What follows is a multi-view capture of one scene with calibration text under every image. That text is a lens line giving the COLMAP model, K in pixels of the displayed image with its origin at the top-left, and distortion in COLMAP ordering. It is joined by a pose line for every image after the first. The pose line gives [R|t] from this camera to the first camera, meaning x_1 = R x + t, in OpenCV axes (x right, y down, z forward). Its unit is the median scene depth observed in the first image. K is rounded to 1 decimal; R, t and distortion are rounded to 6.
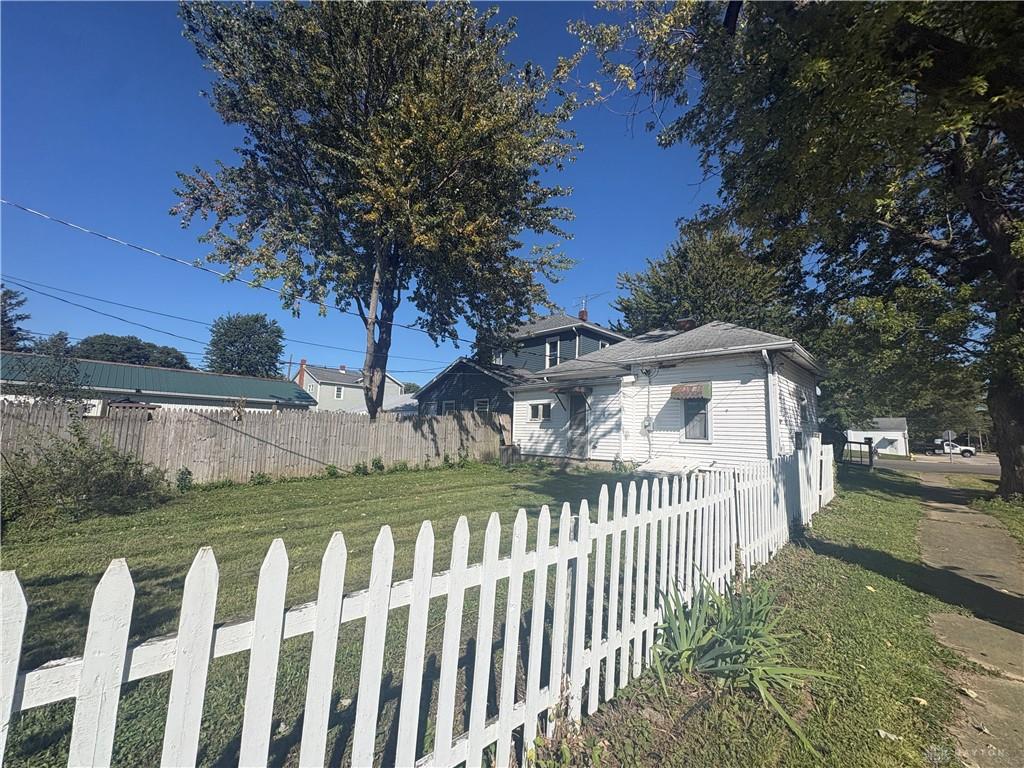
lens RADIAL K [[405.7, 0, 510.3], [0, 405.7, 383.0], [0, 0, 1]] dist [-0.011870, 0.000401]
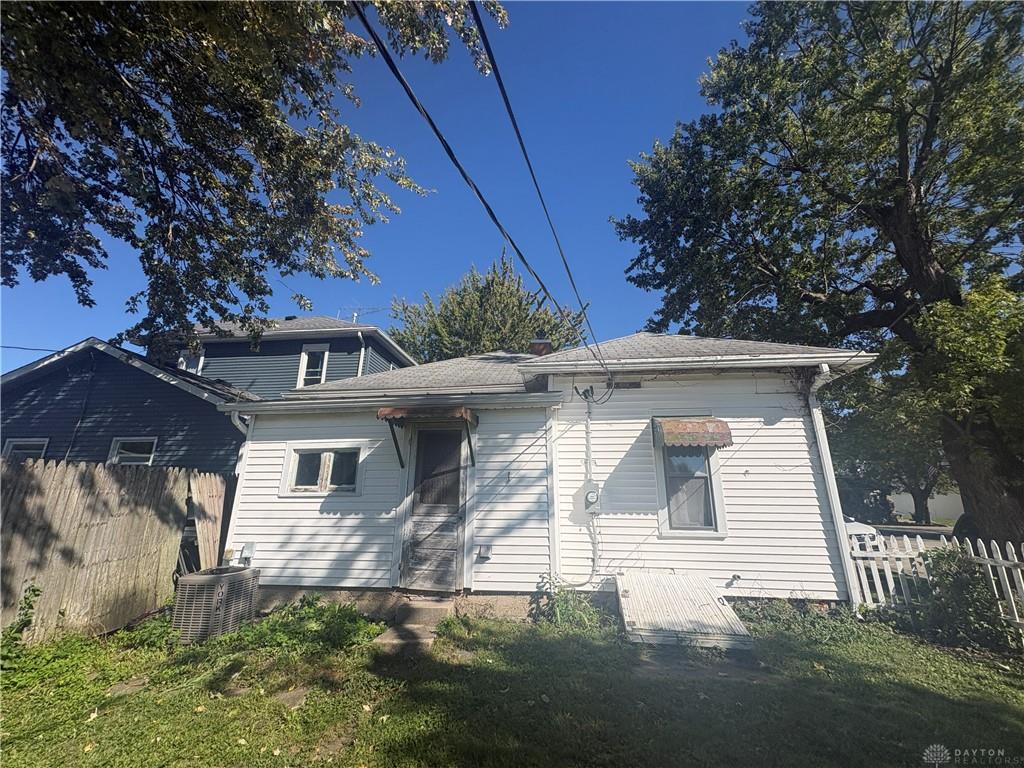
lens RADIAL K [[405.7, 0, 519.6], [0, 405.7, 389.8], [0, 0, 1]] dist [-0.011870, 0.000401]
pose [[0.778808, 0.134954, 0.612573, -0.032104], [-0.056151, 0.987660, -0.146198, 0.042159], [-0.624744, 0.079464, 0.776776, 0.583973]]
